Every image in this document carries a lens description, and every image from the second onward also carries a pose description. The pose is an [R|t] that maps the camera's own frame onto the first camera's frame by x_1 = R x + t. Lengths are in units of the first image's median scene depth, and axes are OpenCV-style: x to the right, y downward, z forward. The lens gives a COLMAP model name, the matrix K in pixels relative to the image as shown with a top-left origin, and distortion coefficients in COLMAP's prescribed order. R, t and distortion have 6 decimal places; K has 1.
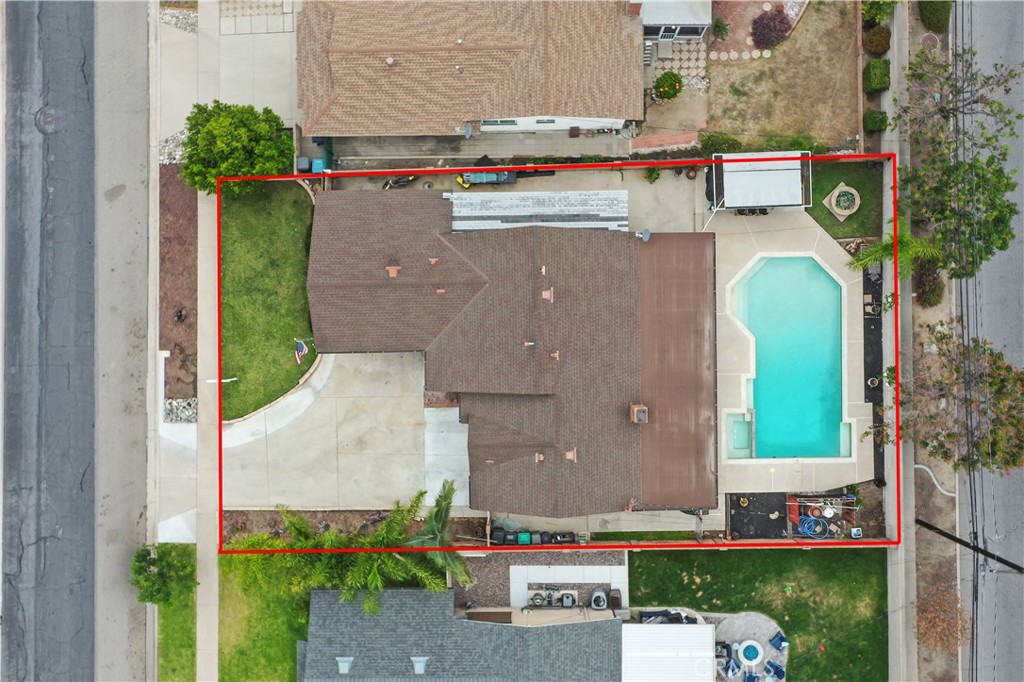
lens RADIAL K [[857.9, 0, 514.3], [0, 857.9, 336.6], [0, 0, 1]] dist [0.004879, 0.001640]
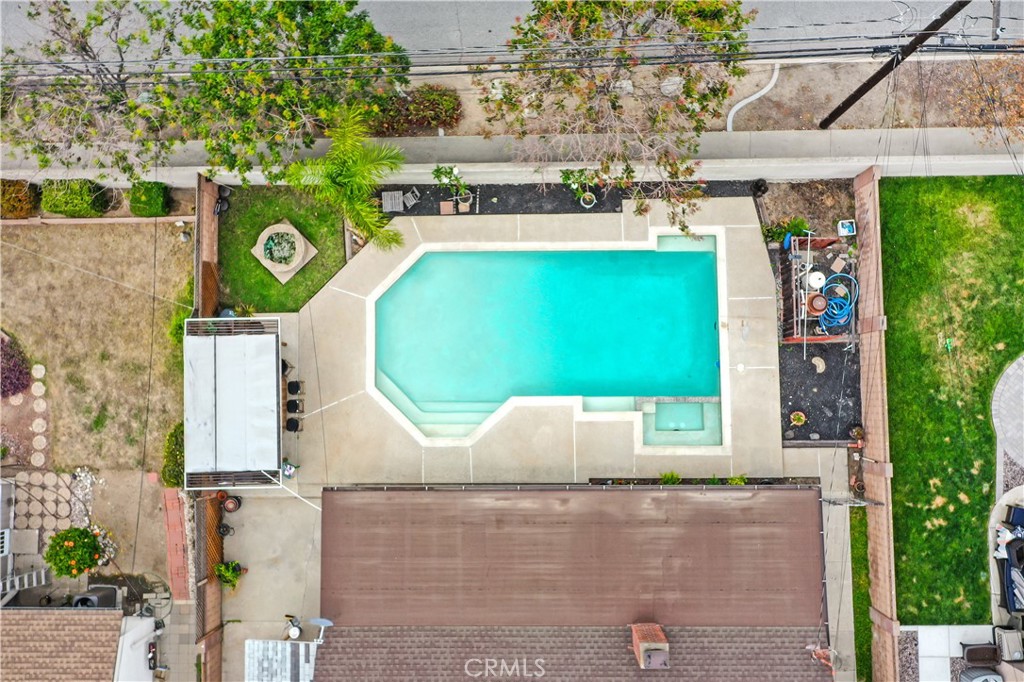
lens RADIAL K [[857.9, 0, 514.3], [0, 857.9, 336.6], [0, 0, 1]] dist [0.004879, 0.001640]
pose [[0.002543, -0.996024, 0.089045, 0.270416], [0.999665, 0.000239, -0.025873, 0.017854], [0.025749, 0.089081, 0.995691, 0.417763]]
